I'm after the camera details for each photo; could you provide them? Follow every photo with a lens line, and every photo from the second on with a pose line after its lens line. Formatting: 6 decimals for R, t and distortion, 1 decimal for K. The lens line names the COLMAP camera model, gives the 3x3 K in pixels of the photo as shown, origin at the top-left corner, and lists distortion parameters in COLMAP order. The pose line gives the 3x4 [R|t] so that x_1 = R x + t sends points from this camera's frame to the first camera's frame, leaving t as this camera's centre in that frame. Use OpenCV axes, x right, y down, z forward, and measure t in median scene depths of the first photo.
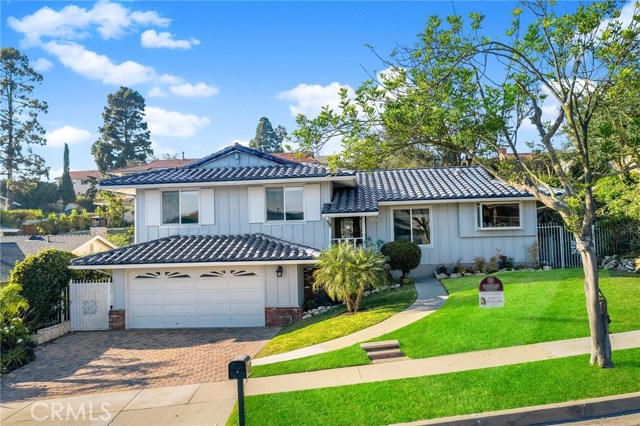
lens RADIAL K [[509.4, 0, 320.0], [0, 509.4, 213.0], [0, 0, 1]] dist [0.002394, 0.002750]
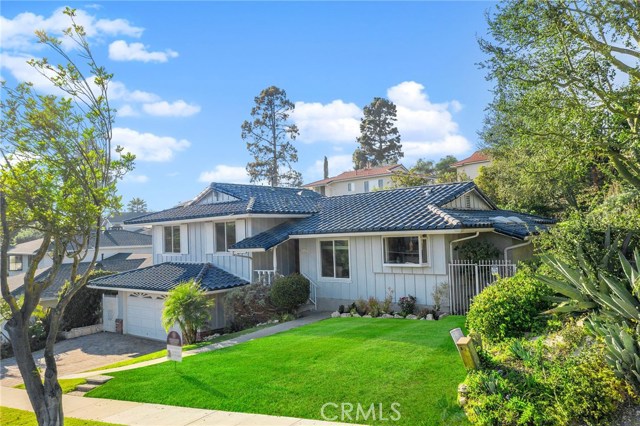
lens RADIAL K [[509.4, 0, 320.0], [0, 509.4, 213.0], [0, 0, 1]] dist [0.002394, 0.002750]
pose [[0.799931, -0.029322, -0.599376, 0.766239], [0.043714, 0.998999, 0.009470, -0.073808], [0.598498, -0.033776, 0.800412, 0.215320]]
